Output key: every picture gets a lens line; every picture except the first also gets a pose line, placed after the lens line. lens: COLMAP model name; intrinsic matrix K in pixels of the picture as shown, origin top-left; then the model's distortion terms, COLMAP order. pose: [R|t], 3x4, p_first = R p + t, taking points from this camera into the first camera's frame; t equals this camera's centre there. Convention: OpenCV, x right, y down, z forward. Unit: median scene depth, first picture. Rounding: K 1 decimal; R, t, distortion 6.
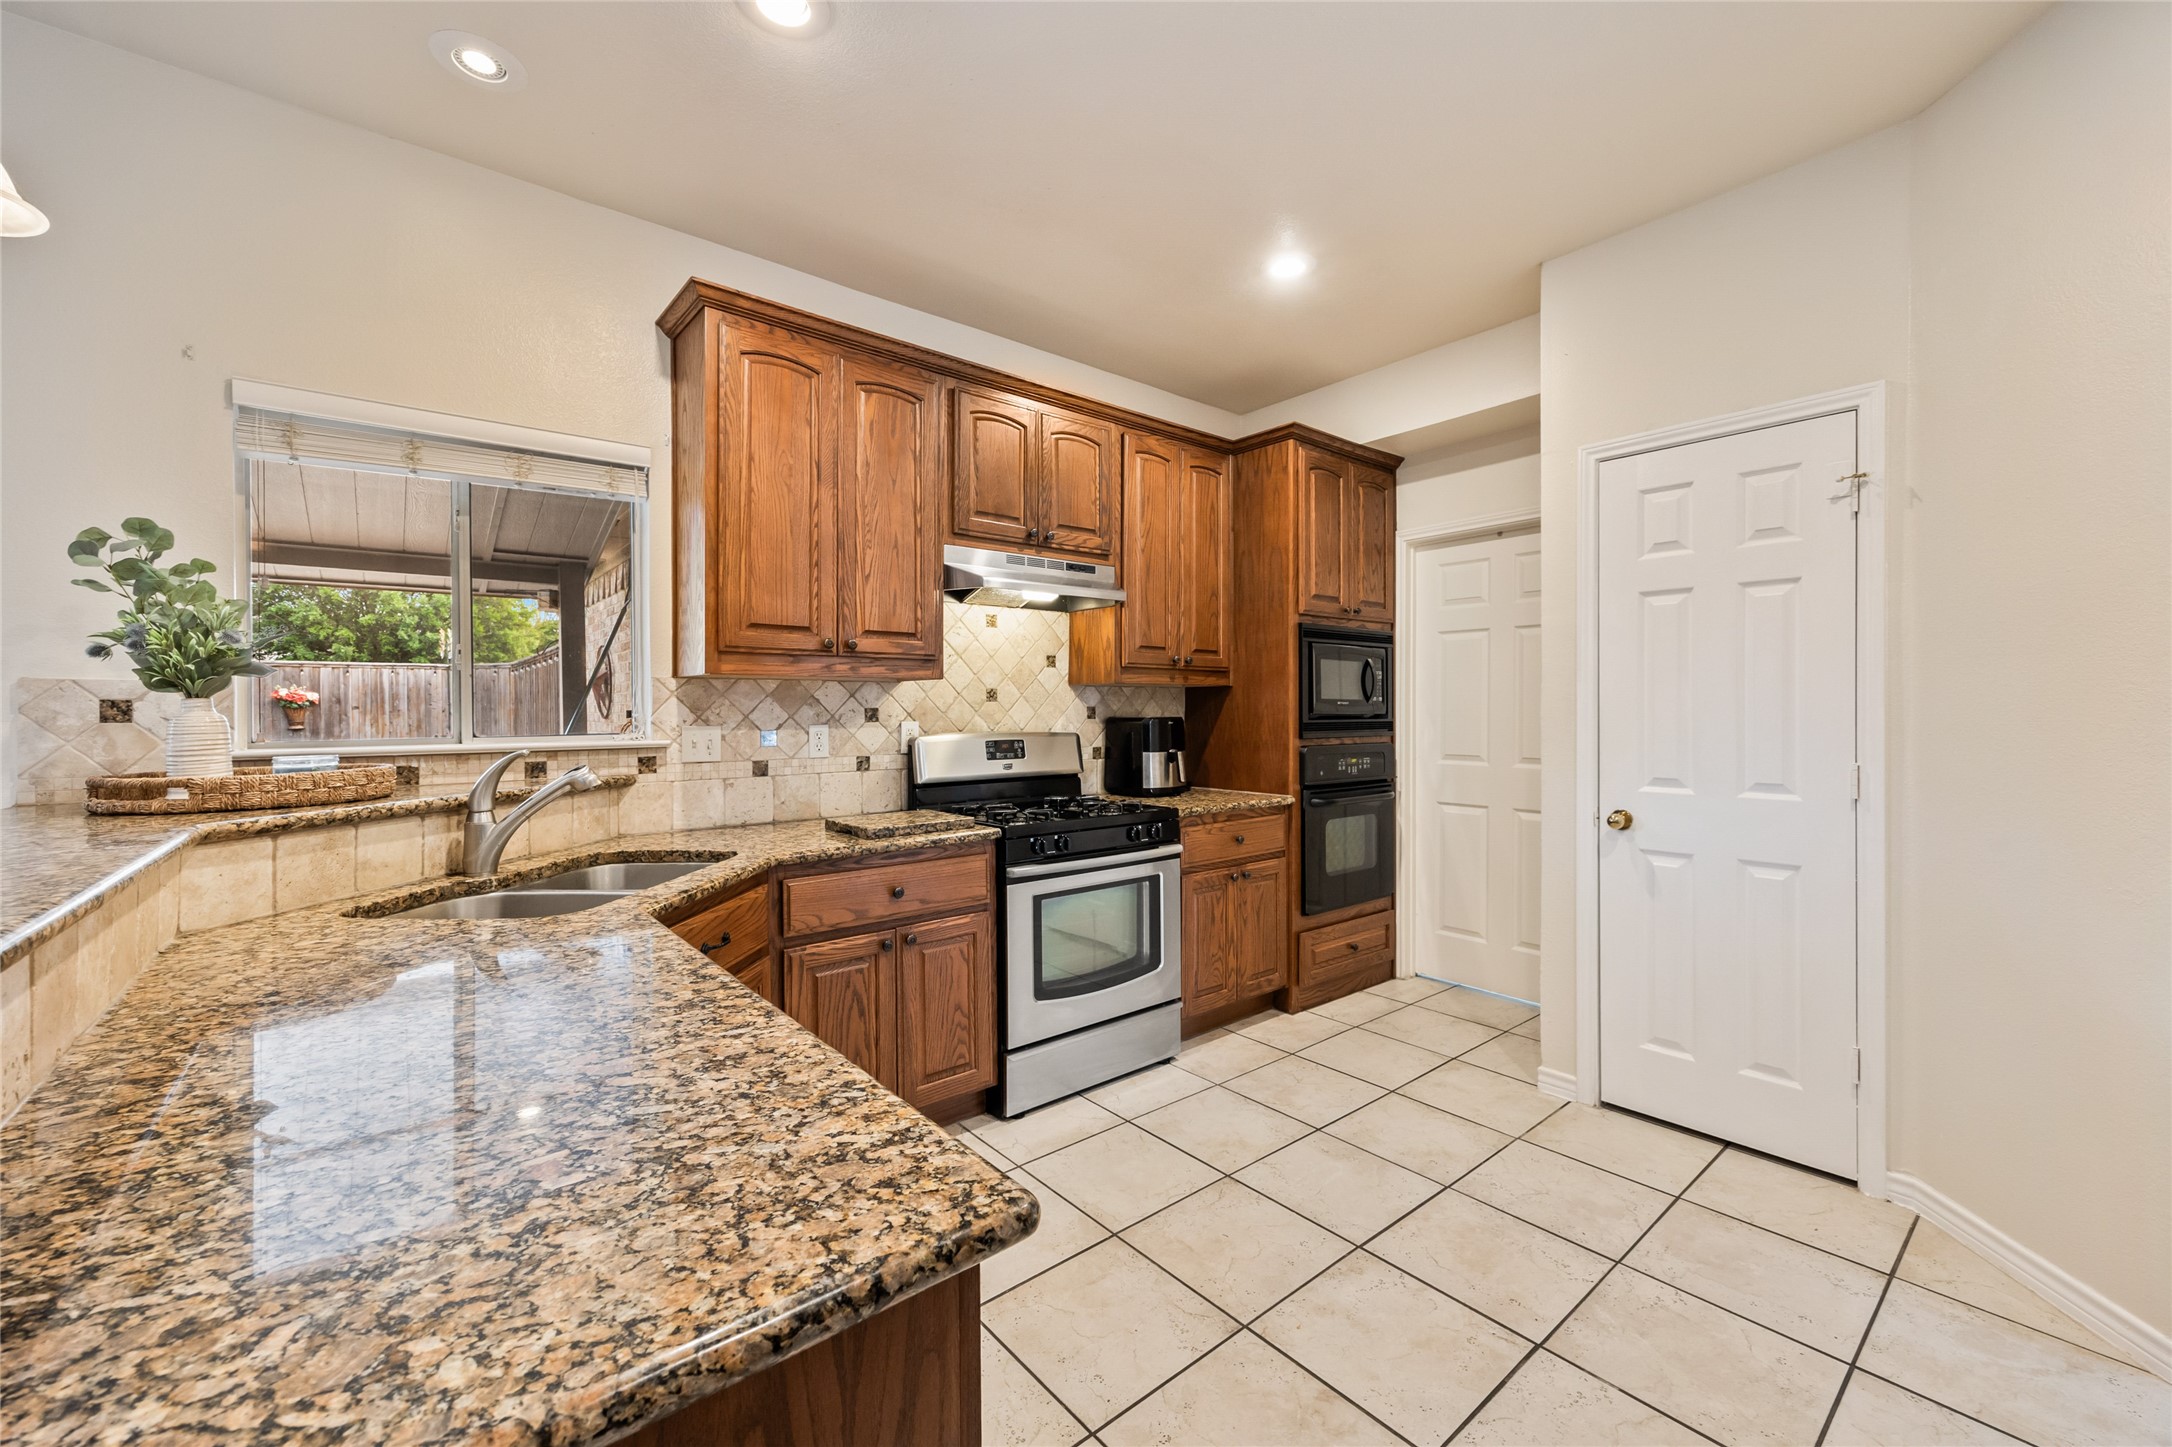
lens RADIAL K [[852.4, 0, 1093.3], [0, 852.4, 723.8], [0, 0, 1]] dist [0.000916, 0.000035]
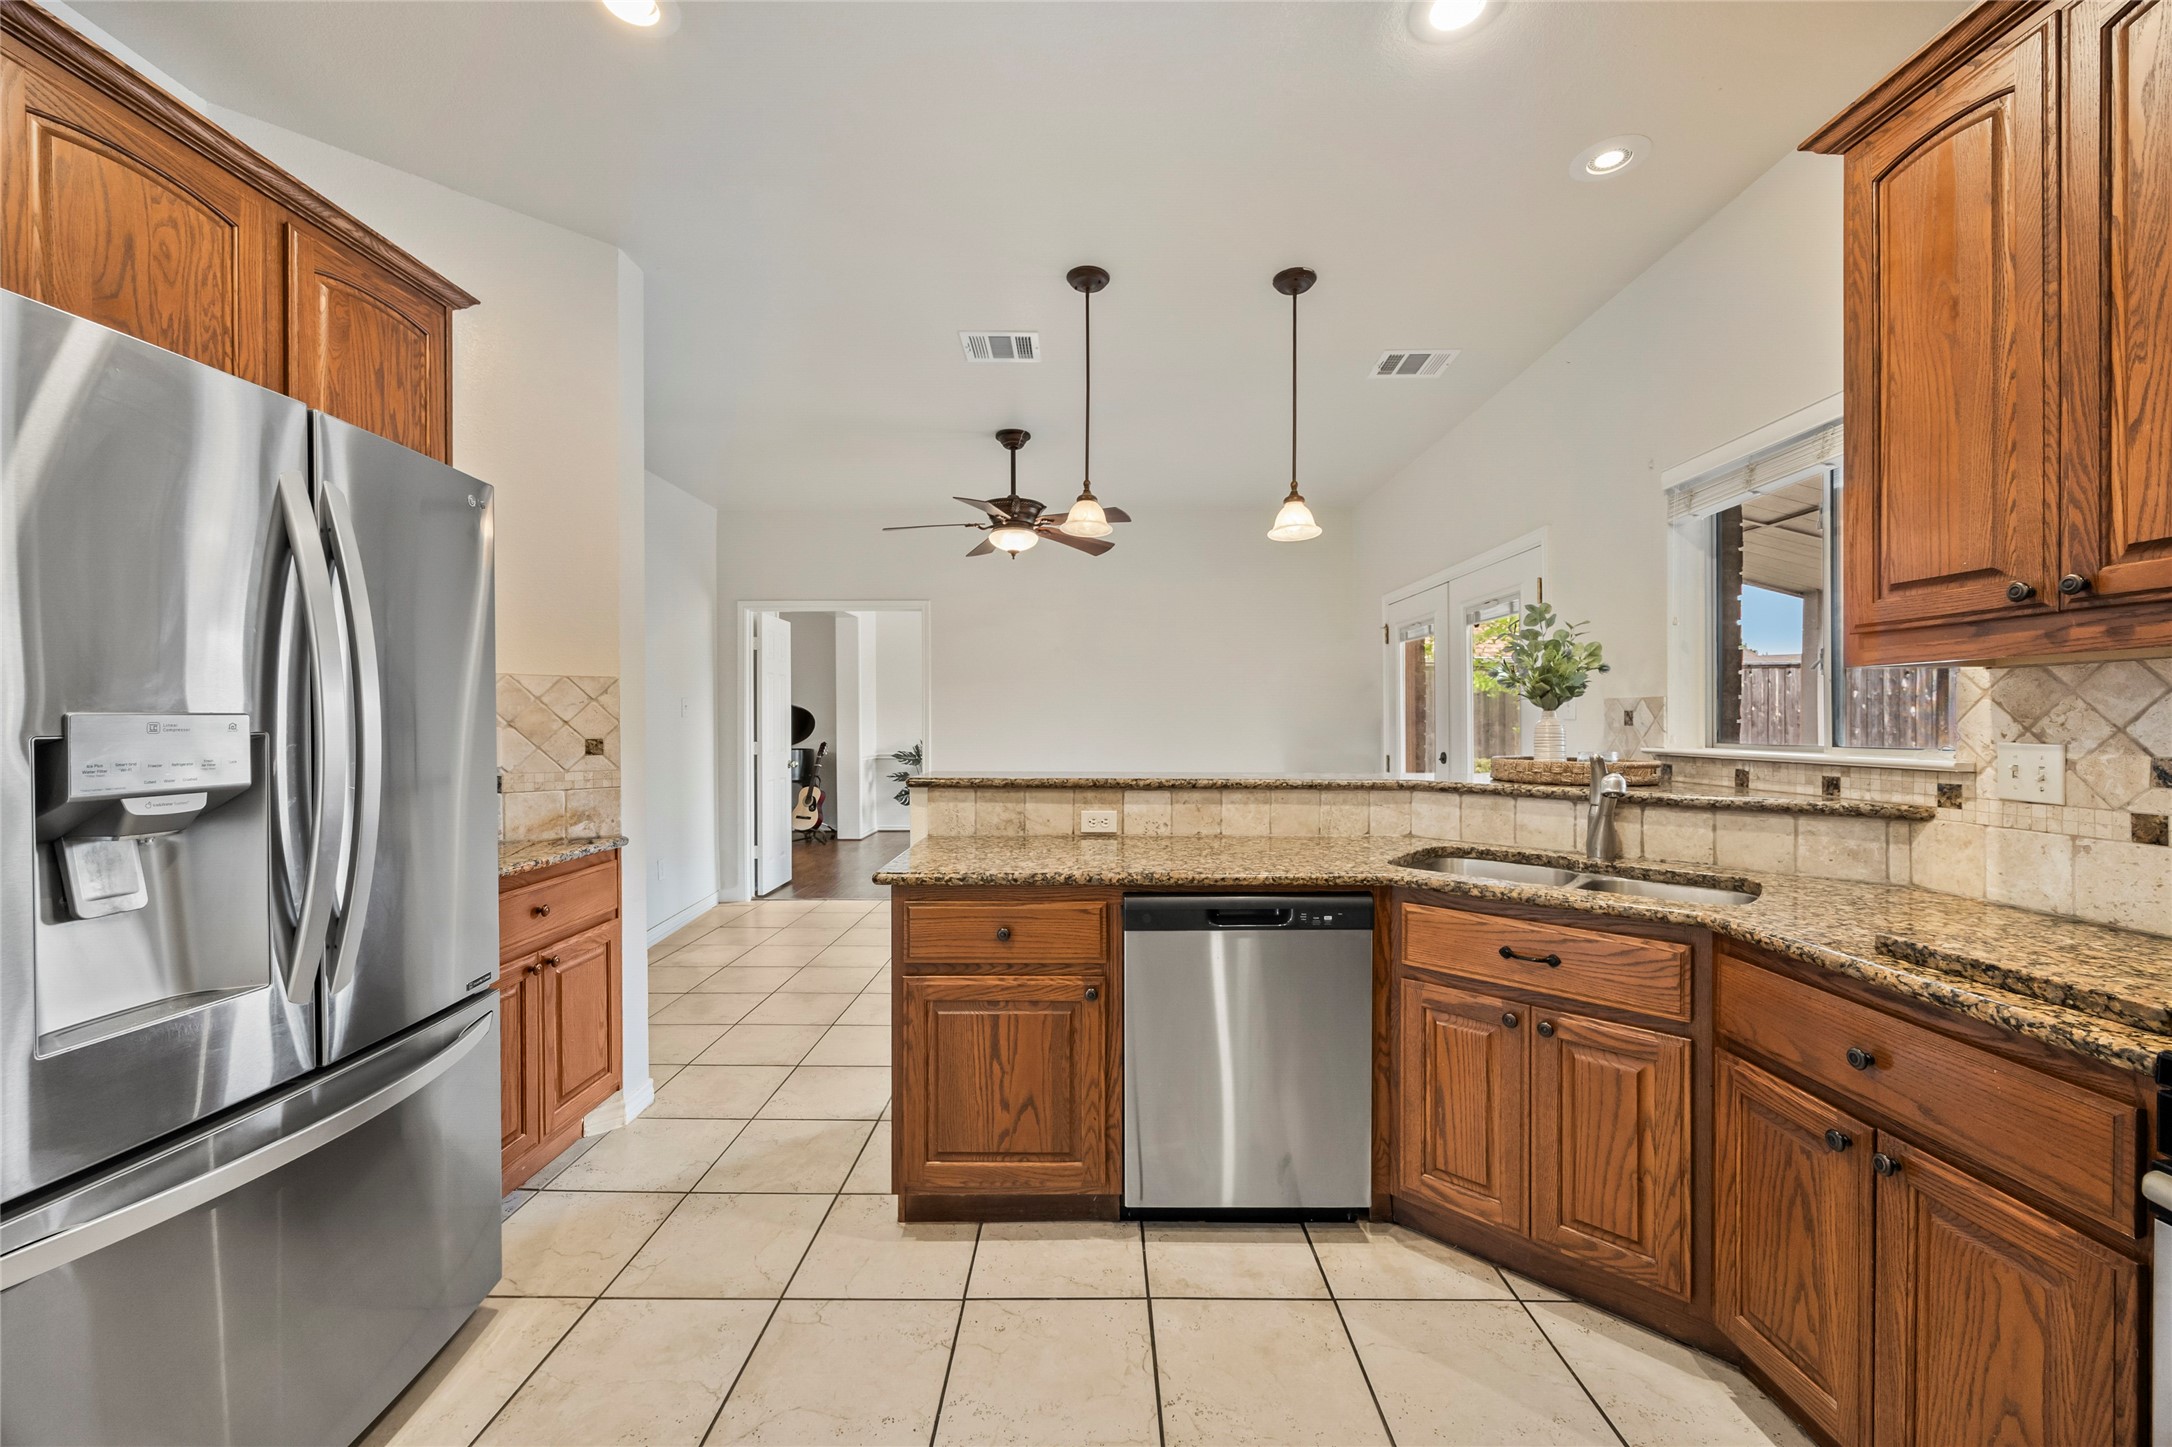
lens RADIAL K [[852.4, 0, 1094.5], [0, 852.4, 718.9], [0, 0, 1]] dist [0.000916, 0.000035]
pose [[-0.640523, 0.005609, -0.767919, 0.369385], [-0.006187, 0.999903, 0.012464, -0.015399], [0.767914, 0.012734, -0.640426, 0.721695]]
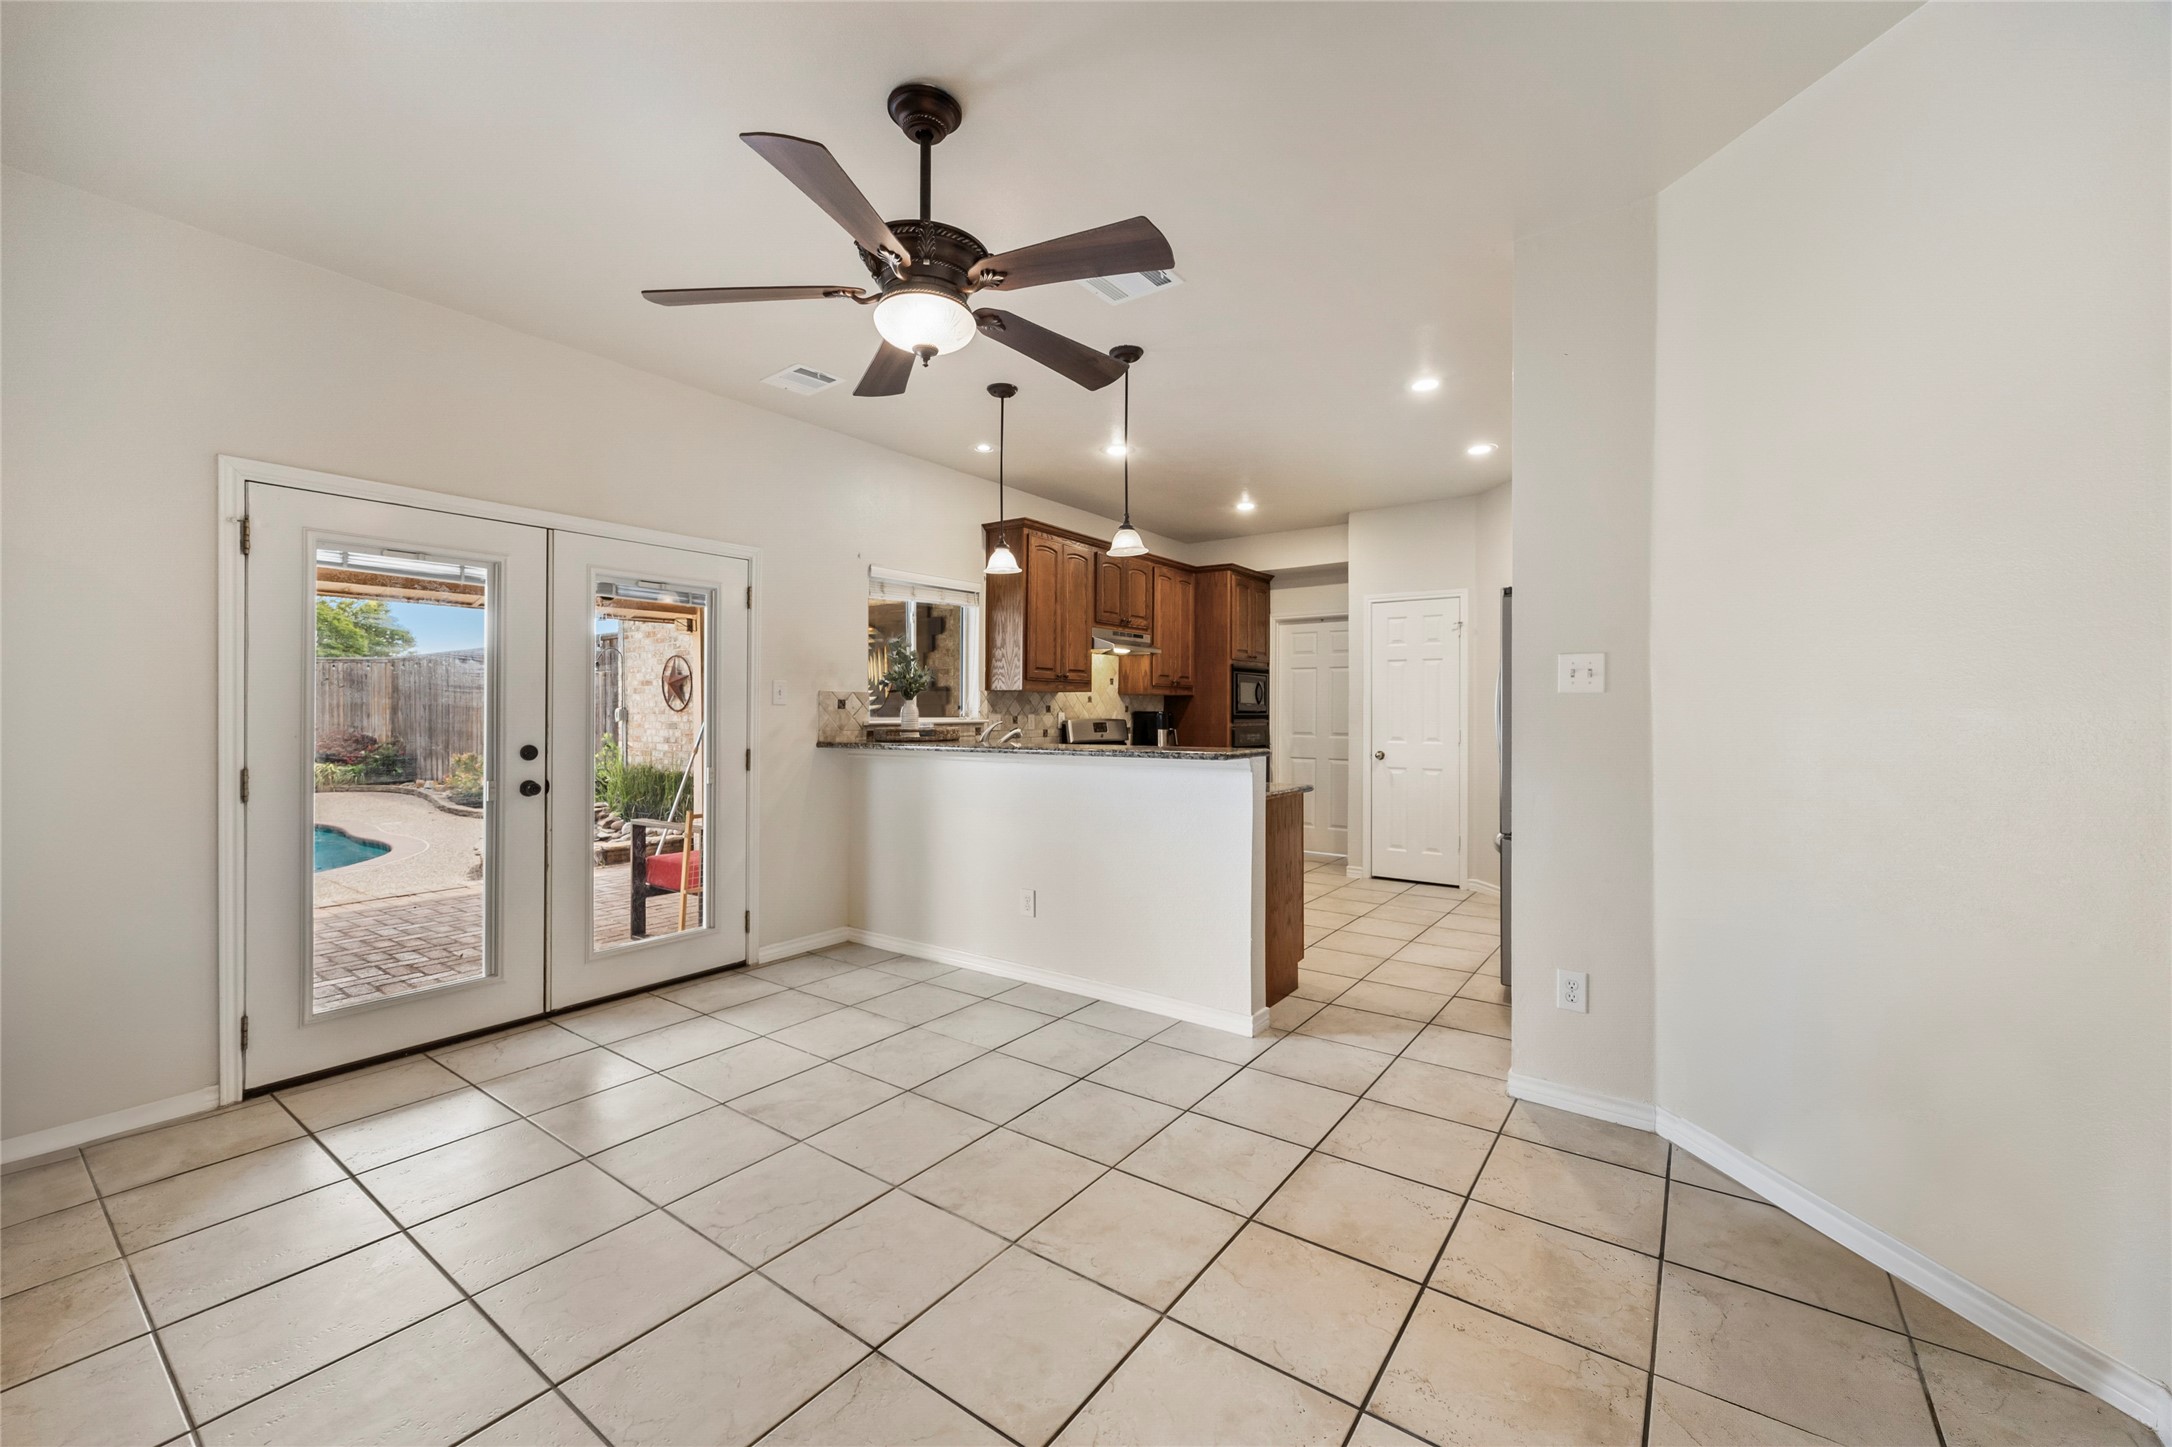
lens RADIAL K [[852.4, 0, 1090.6], [0, 852.4, 716.3], [0, 0, 1]] dist [0.000916, 0.000035]
pose [[0.968432, 0.005014, 0.249229, -0.621711], [-0.003018, 0.999960, -0.008391, 0.021724], [-0.249261, 0.007373, 0.968408, -0.905740]]
